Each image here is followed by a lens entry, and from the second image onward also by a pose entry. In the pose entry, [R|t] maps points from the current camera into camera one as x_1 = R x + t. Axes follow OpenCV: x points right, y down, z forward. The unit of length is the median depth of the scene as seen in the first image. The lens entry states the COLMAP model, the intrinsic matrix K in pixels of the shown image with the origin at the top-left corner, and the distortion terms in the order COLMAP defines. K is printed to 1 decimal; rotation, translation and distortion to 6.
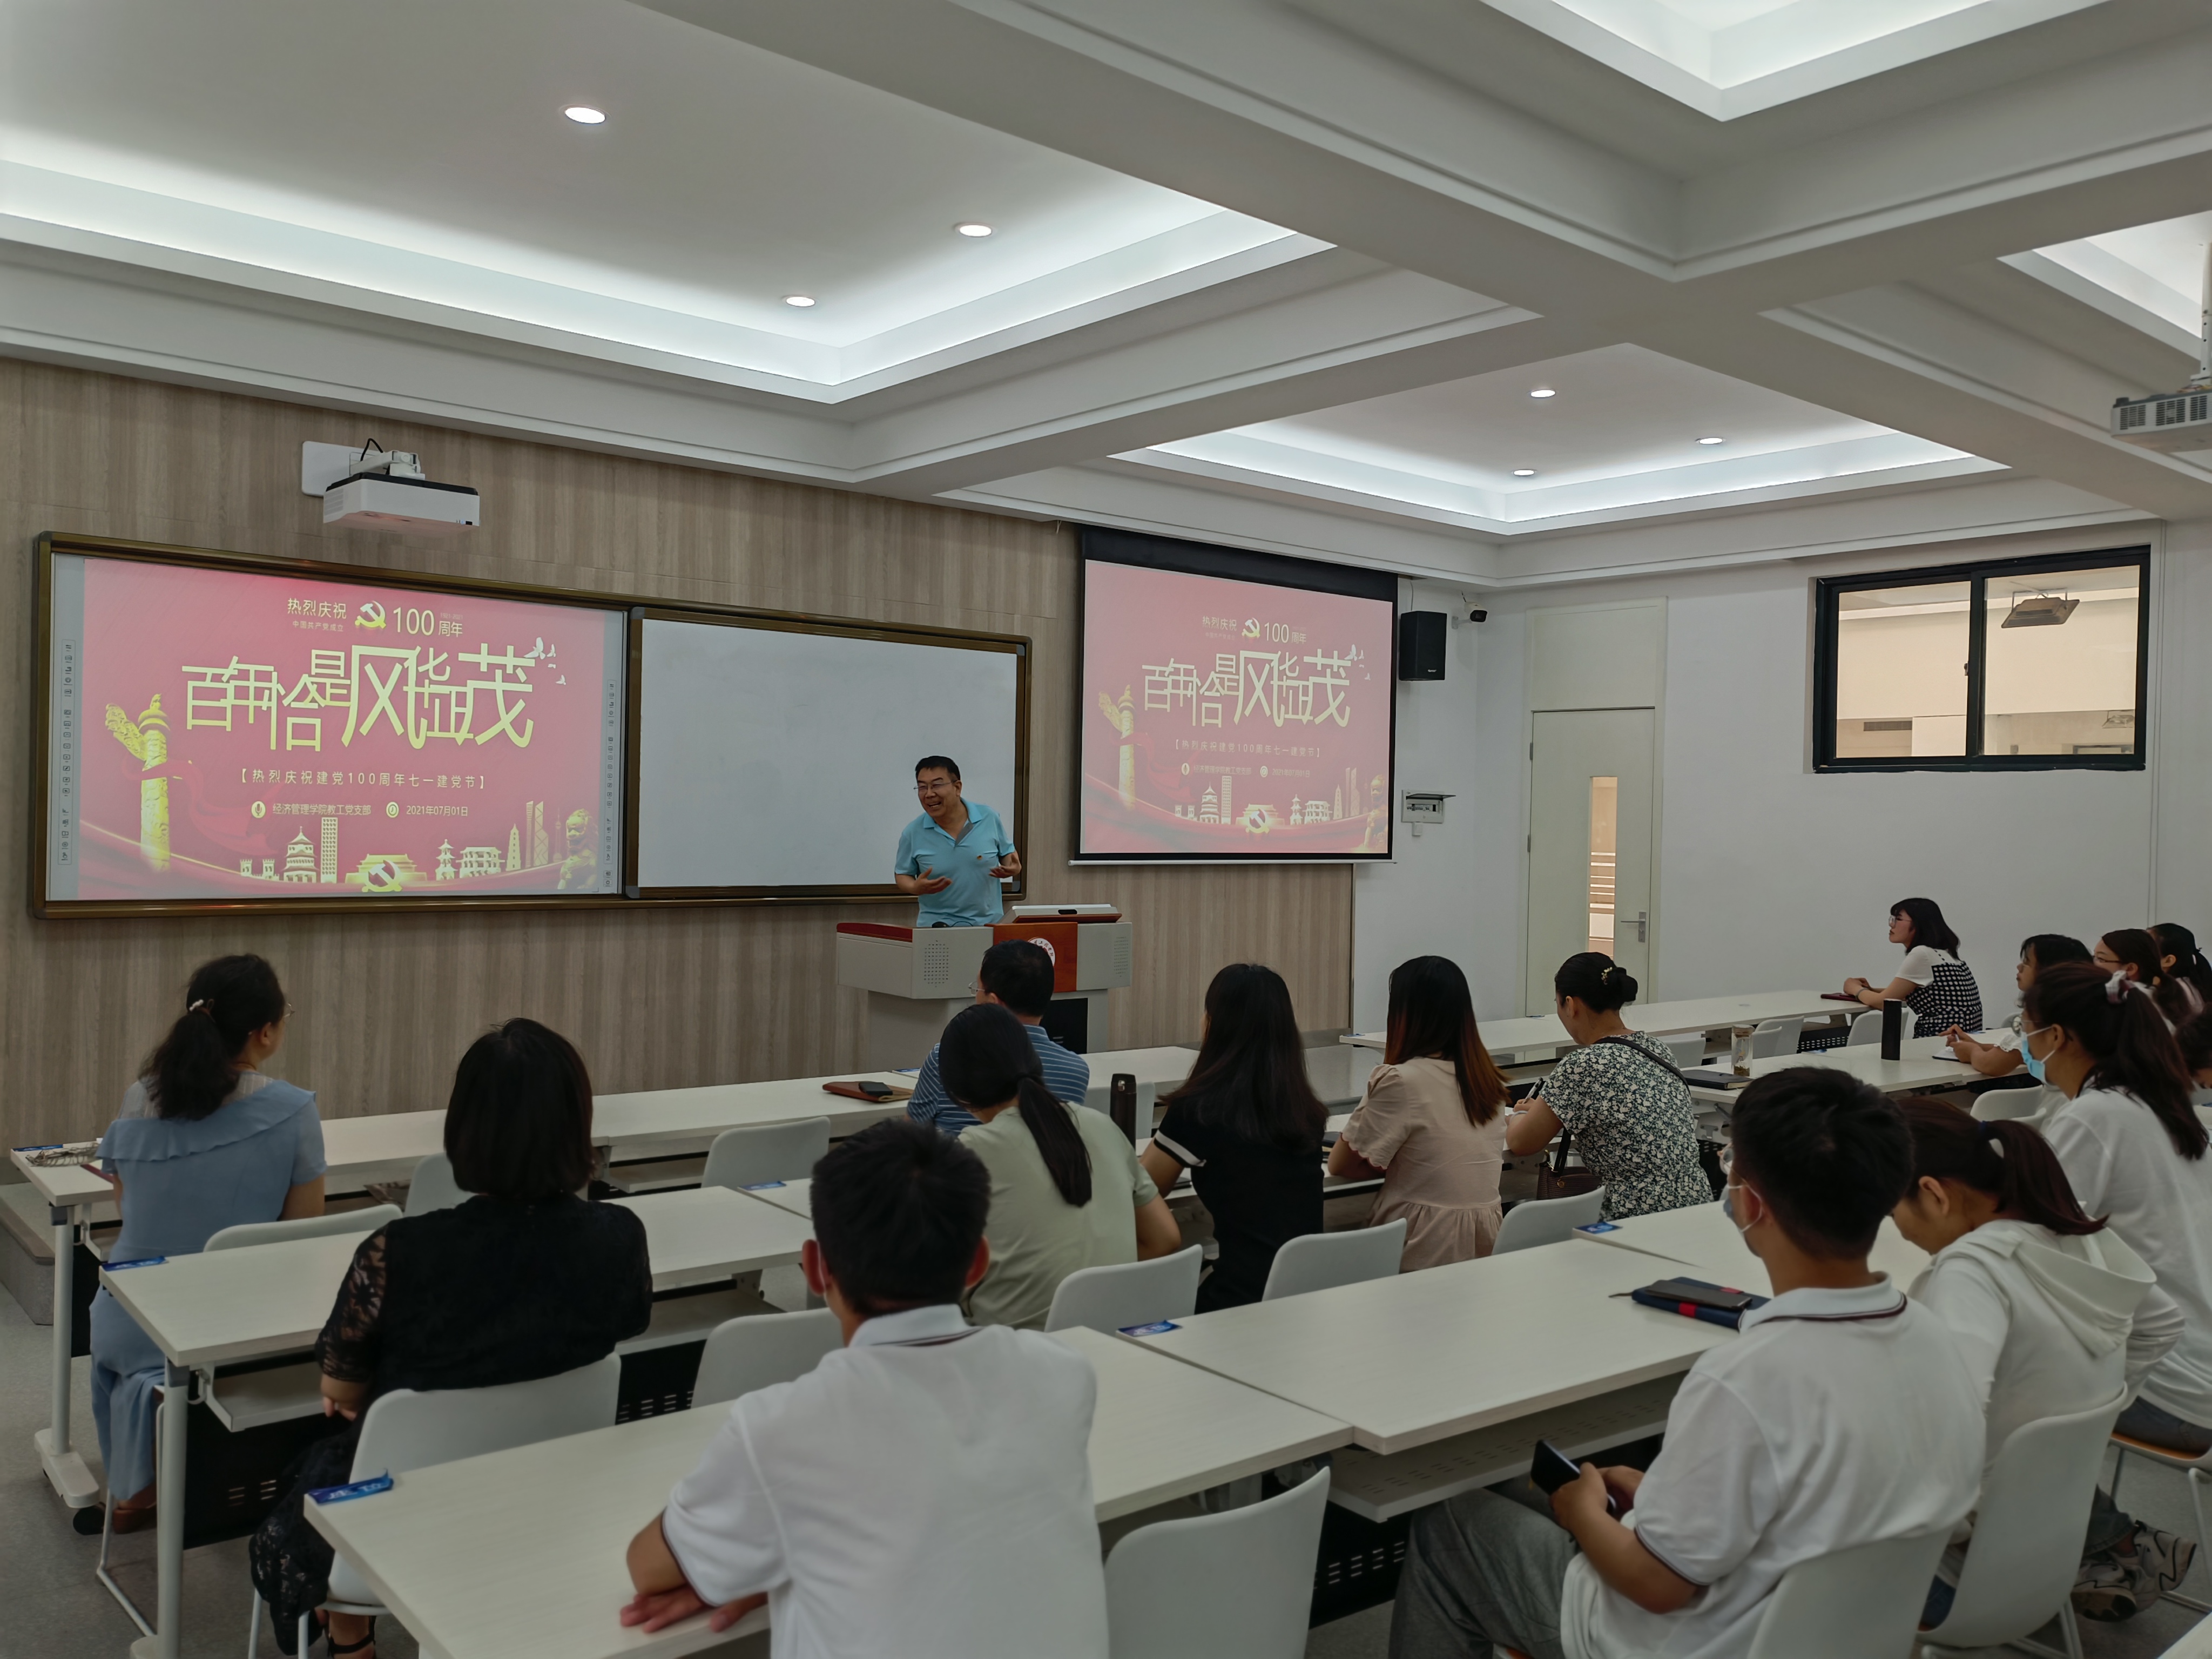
lens RADIAL K [[1736.0, 0, 1106.0], [0, 1736.0, 829.5], [0, 0, 1]] dist [-0.038273, 0.119161]
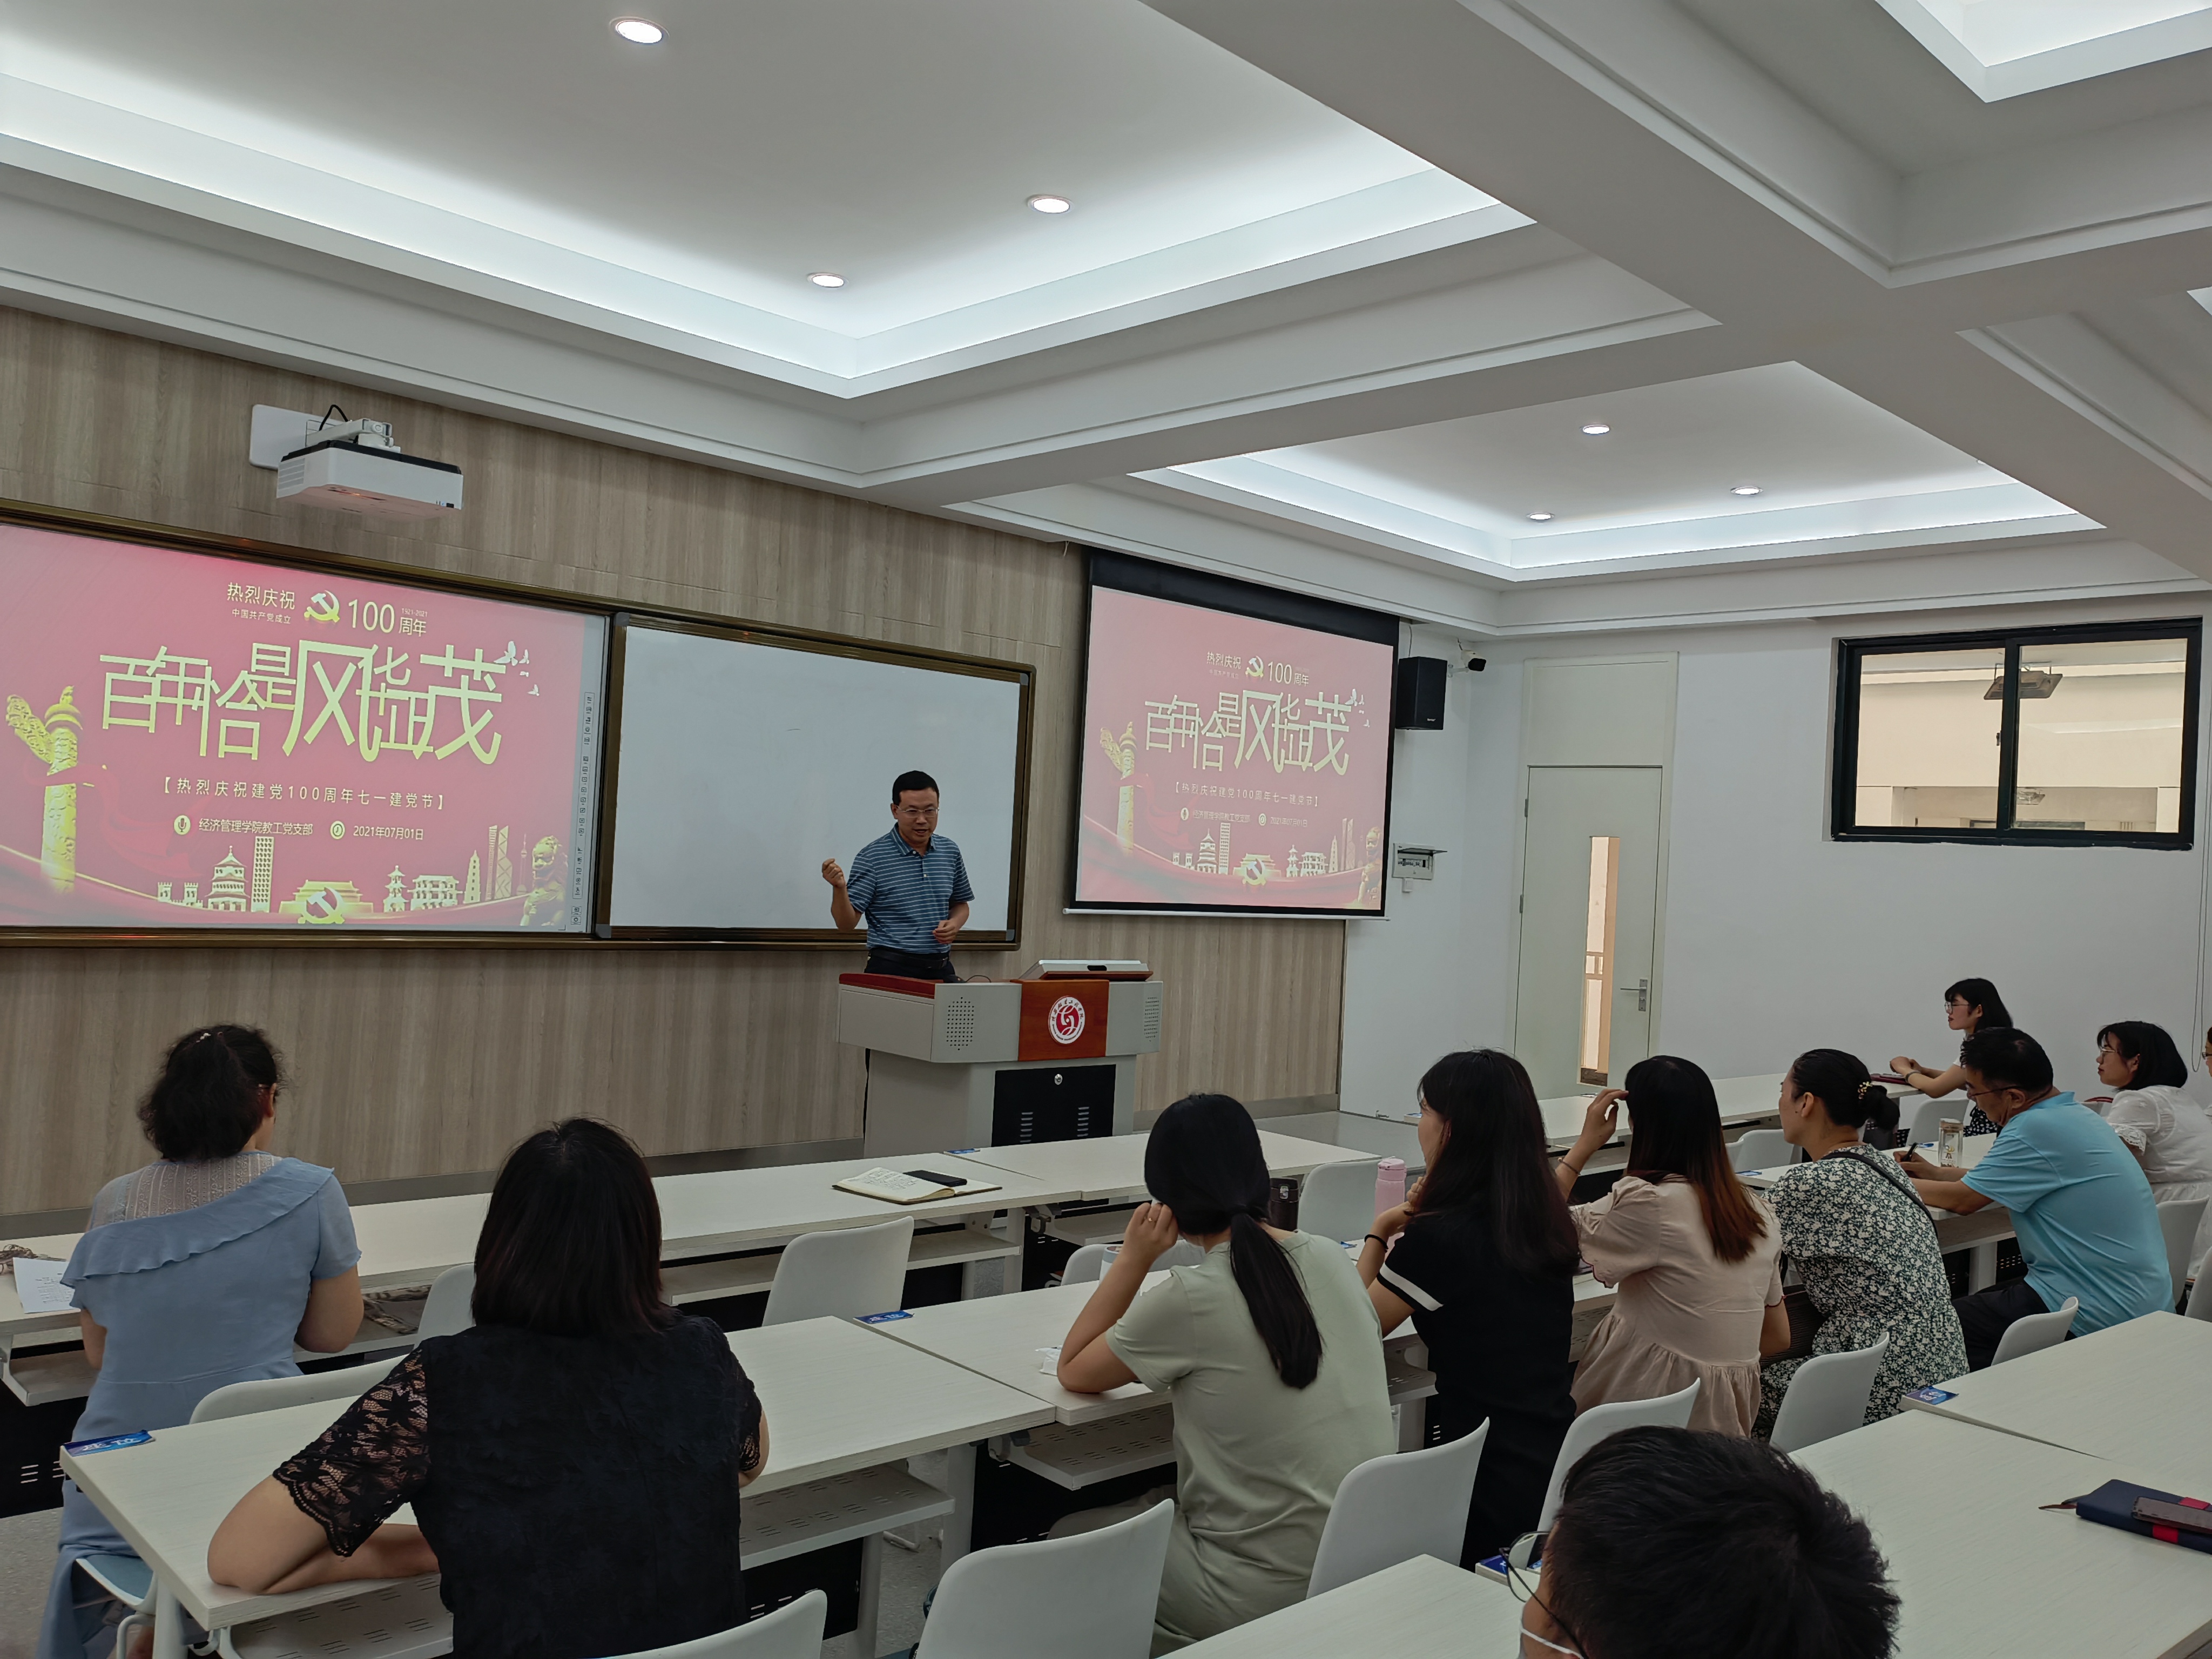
lens RADIAL K [[1732.1, 0, 1106.0], [0, 1732.1, 829.5], [0, 0, 1]] dist [-0.012054, 0.060532]
pose [[0.996892, 0.034336, 0.070901, -0.080988], [-0.032629, 0.999152, -0.025099, -0.002189], [-0.071703, 0.022707, 0.997168, 0.093288]]
